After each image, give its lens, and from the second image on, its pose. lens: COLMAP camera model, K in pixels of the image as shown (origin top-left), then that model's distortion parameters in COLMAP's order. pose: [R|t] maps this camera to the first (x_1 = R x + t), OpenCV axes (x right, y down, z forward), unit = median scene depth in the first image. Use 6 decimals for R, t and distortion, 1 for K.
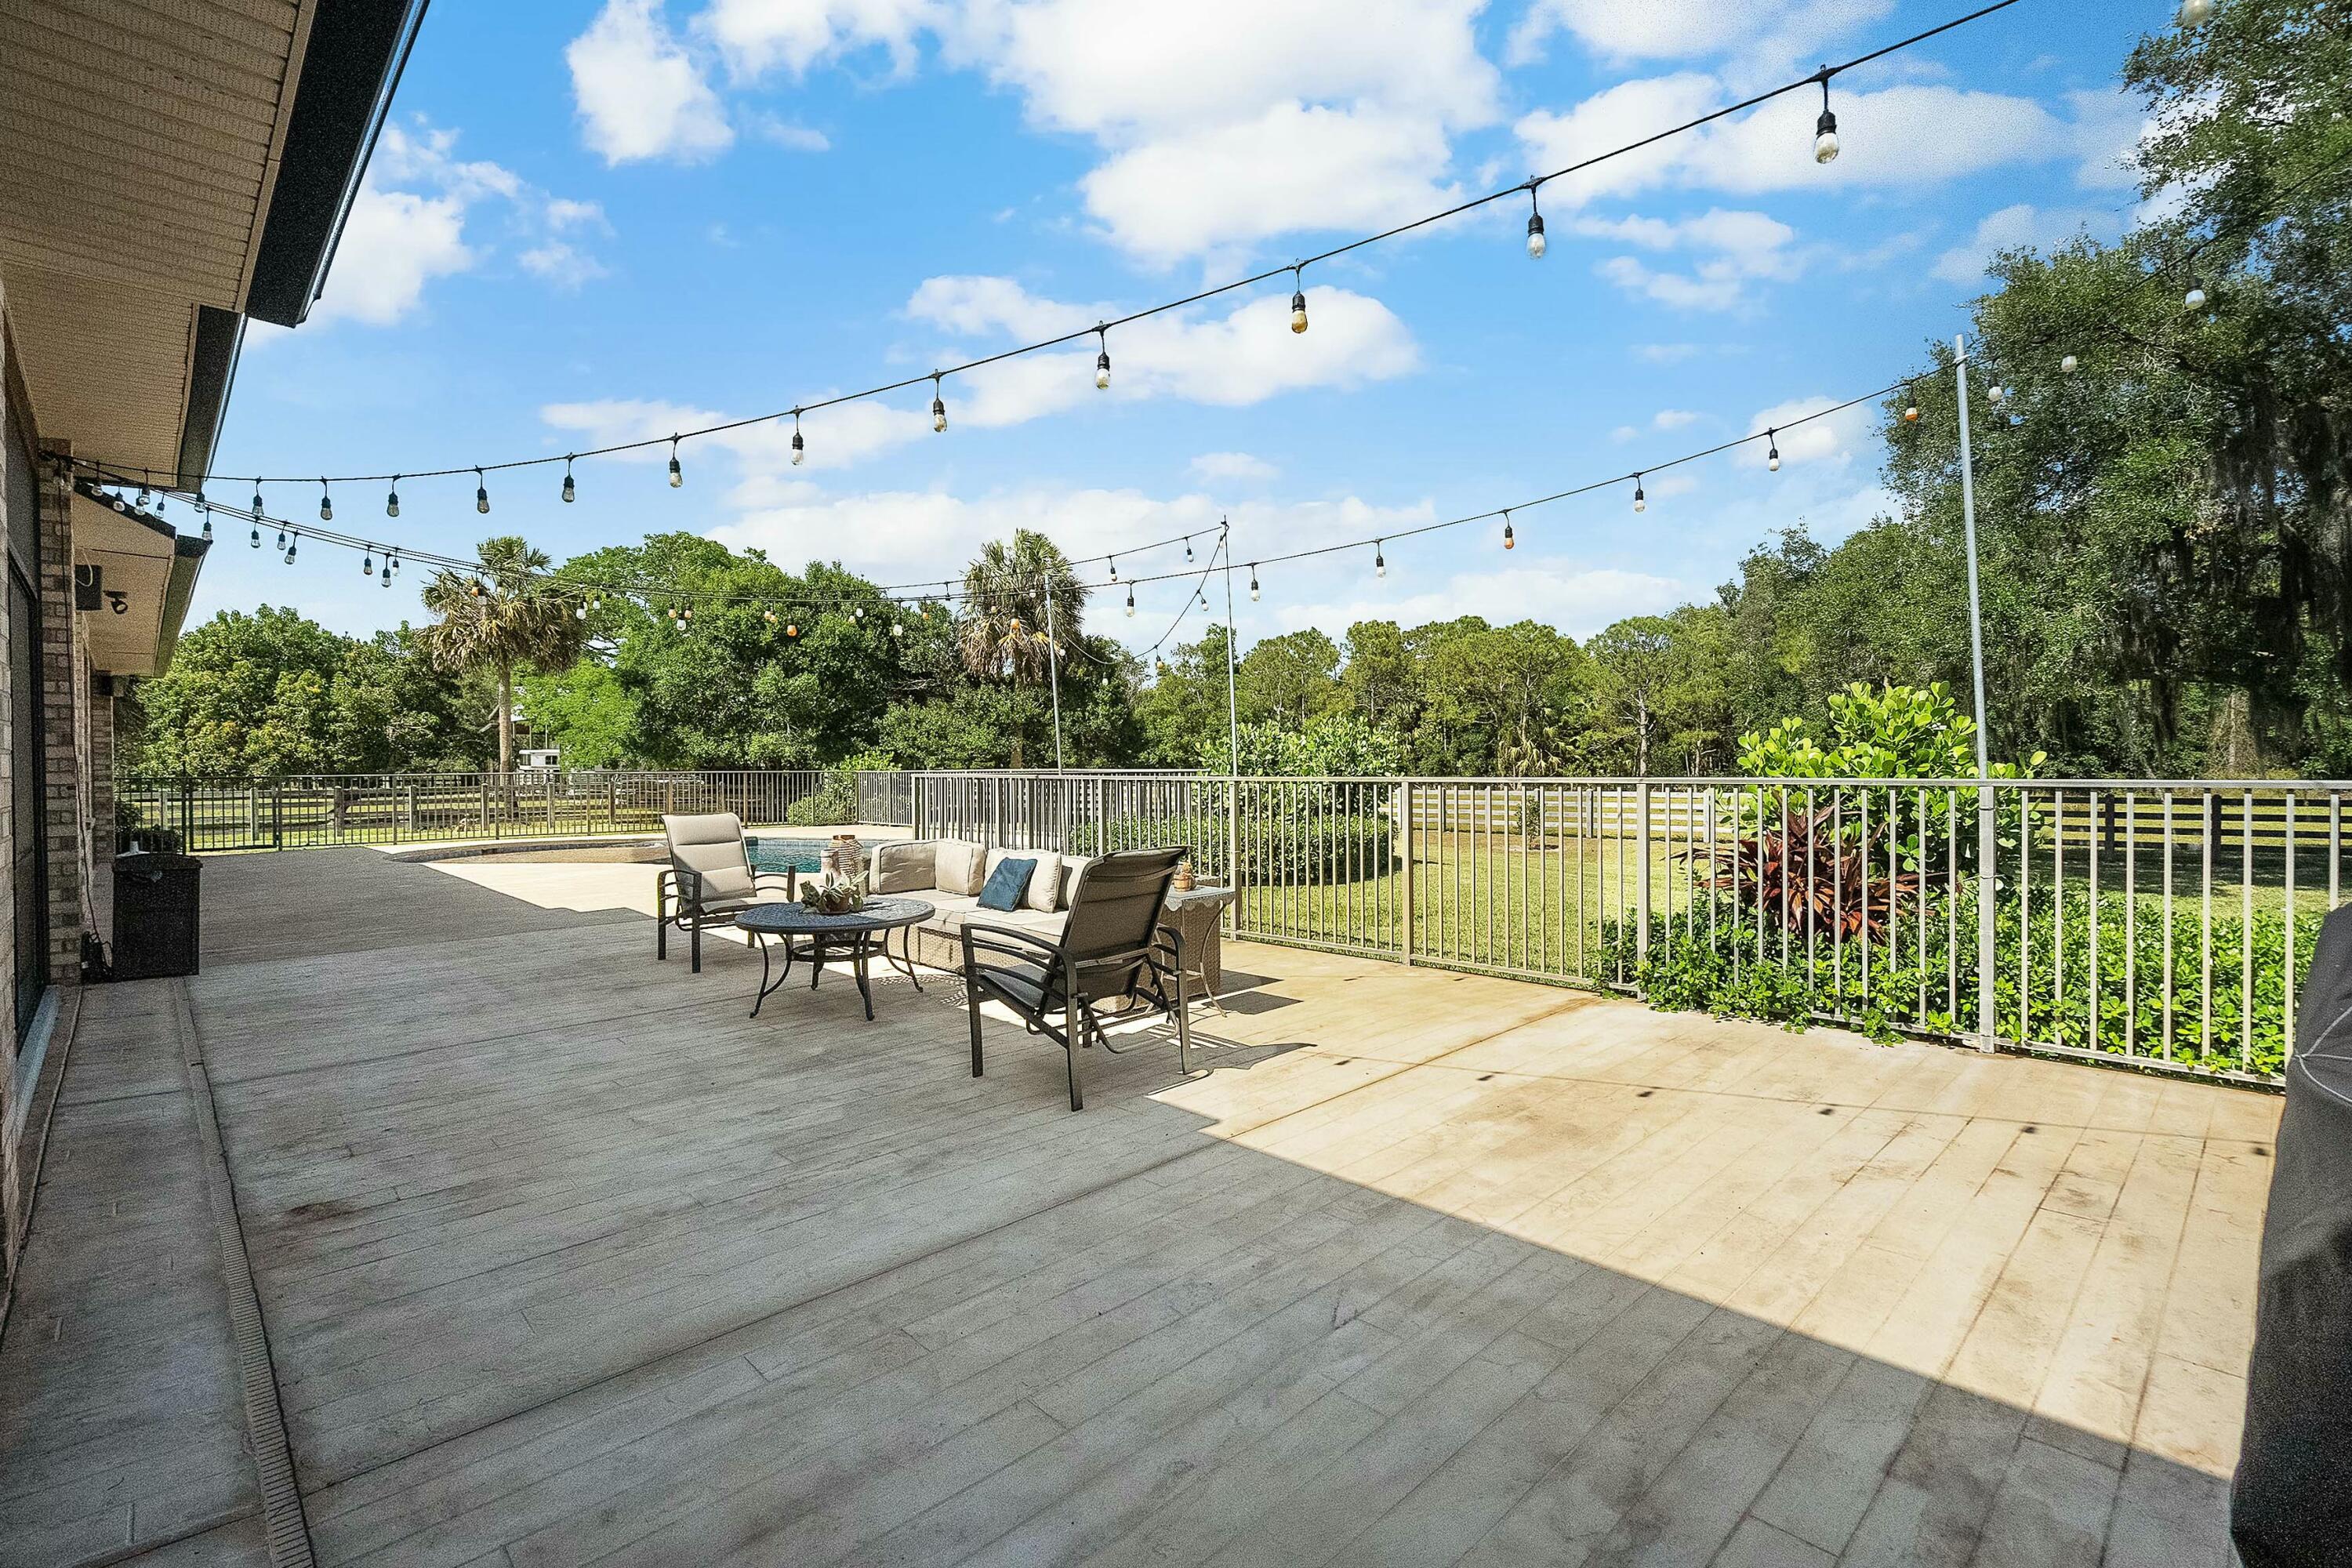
lens RADIAL K [[1078.2, 0, 1176.0], [0, 1078.2, 784.0], [0, 0, 1]] dist [0.000370, 0.000025]
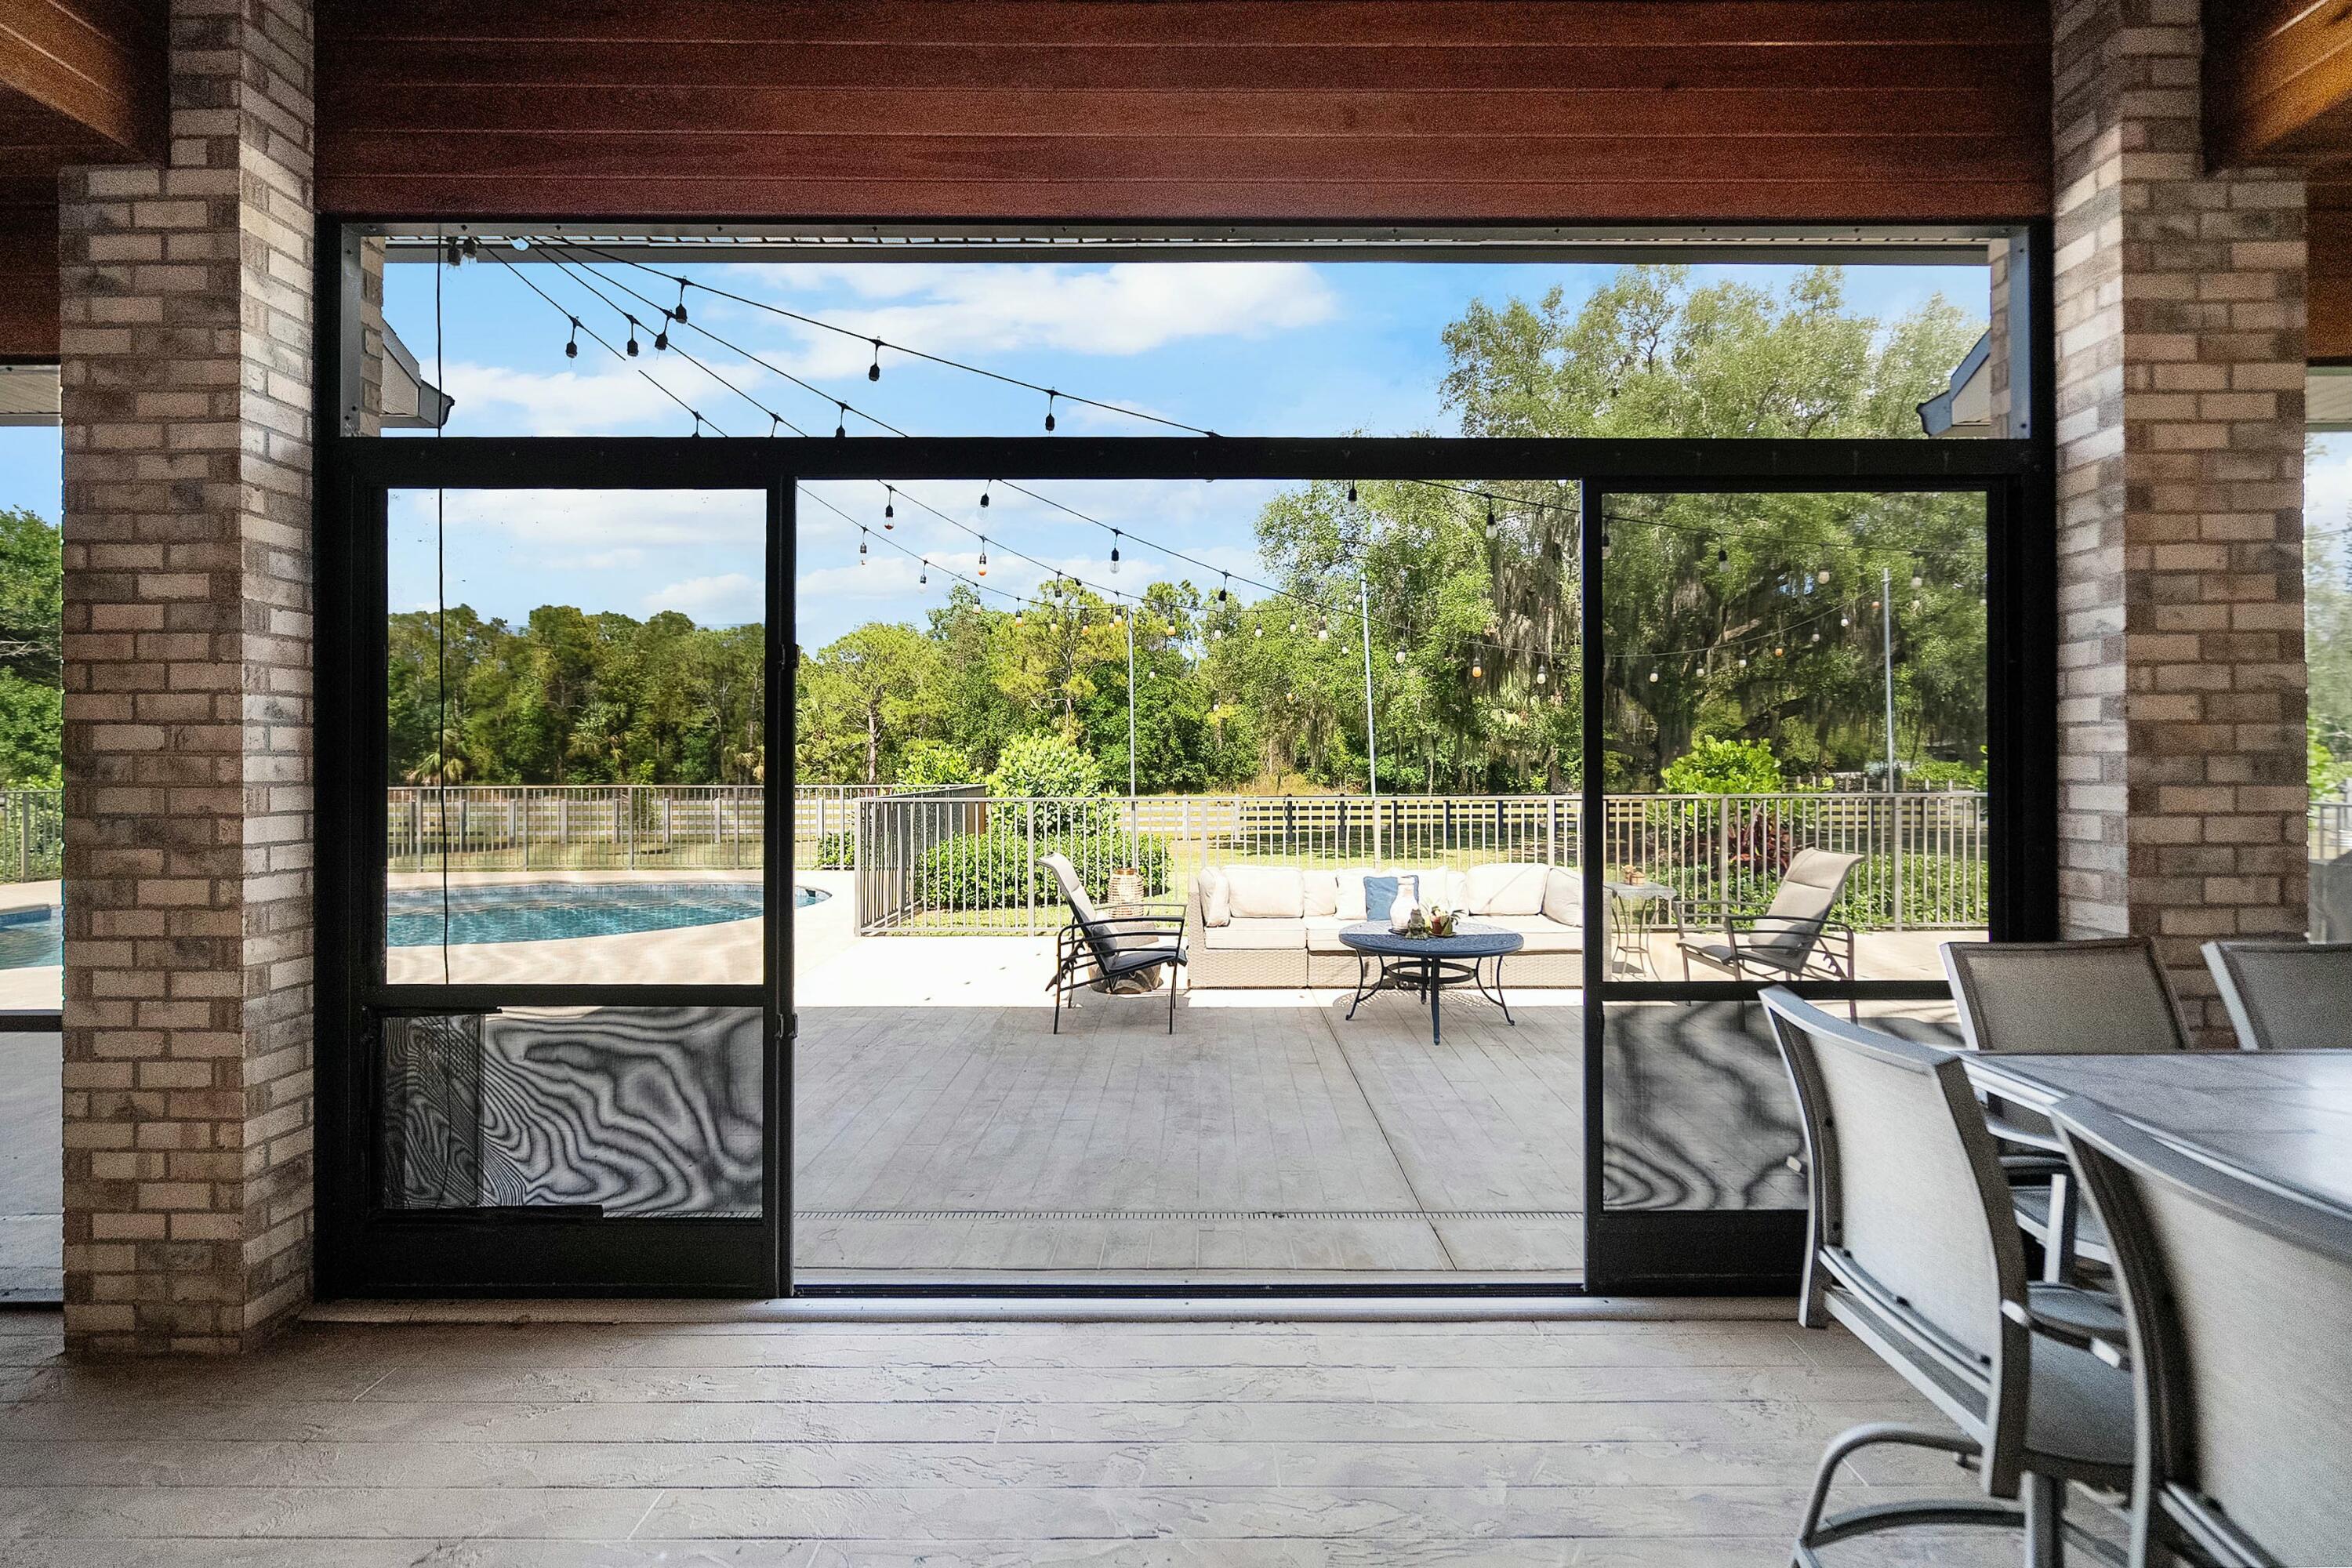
lens RADIAL K [[1078.2, 0, 1176.0], [0, 1078.2, 784.0], [0, 0, 1]] dist [0.000370, 0.000025]
pose [[0.692630, -0.012518, 0.721185, -0.141525], [0.013768, 0.999897, 0.004132, -0.005011], [-0.721162, 0.007067, 0.692730, 0.046955]]
